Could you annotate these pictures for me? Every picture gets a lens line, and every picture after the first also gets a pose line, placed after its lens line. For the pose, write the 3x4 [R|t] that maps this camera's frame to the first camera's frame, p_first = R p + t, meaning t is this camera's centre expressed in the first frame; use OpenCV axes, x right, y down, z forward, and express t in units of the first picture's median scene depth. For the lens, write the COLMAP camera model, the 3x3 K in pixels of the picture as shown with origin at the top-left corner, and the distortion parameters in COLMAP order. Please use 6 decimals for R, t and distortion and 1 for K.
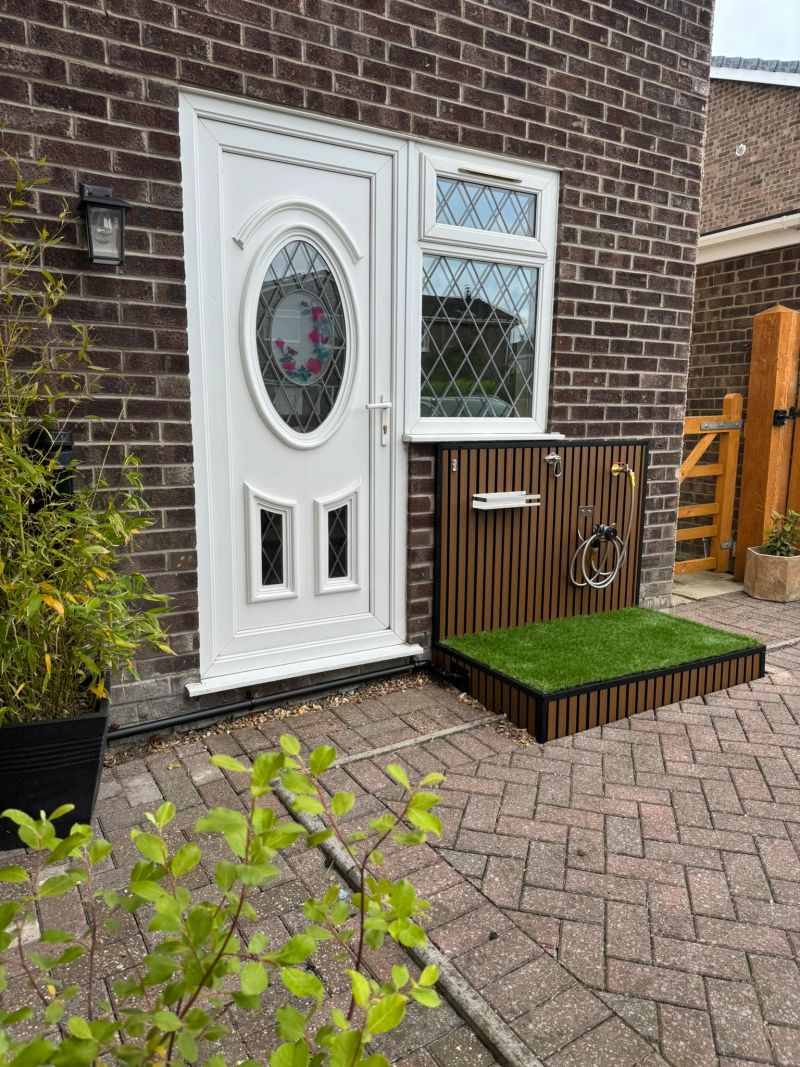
lens RADIAL K [[745.9, 0, 400.5], [0, 745.9, 540.2], [0, 0, 1]] dist [0.049066, -0.038429]
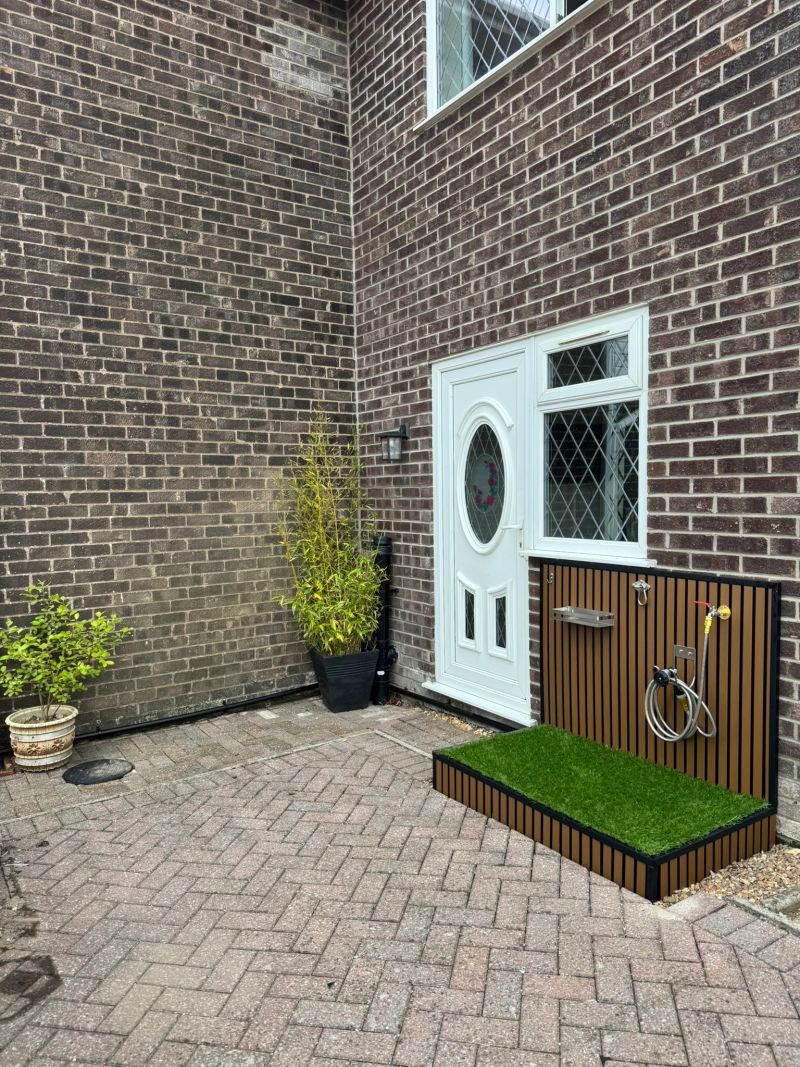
lens RADIAL K [[745.9, 0, 402.0], [0, 745.9, 536.1], [0, 0, 1]] dist [0.049066, -0.038429]
pose [[0.055950, 0.060391, -0.996605, 1.166206], [-0.135919, 0.989337, 0.052320, -0.184094], [0.989139, 0.132530, 0.063562, 0.627489]]
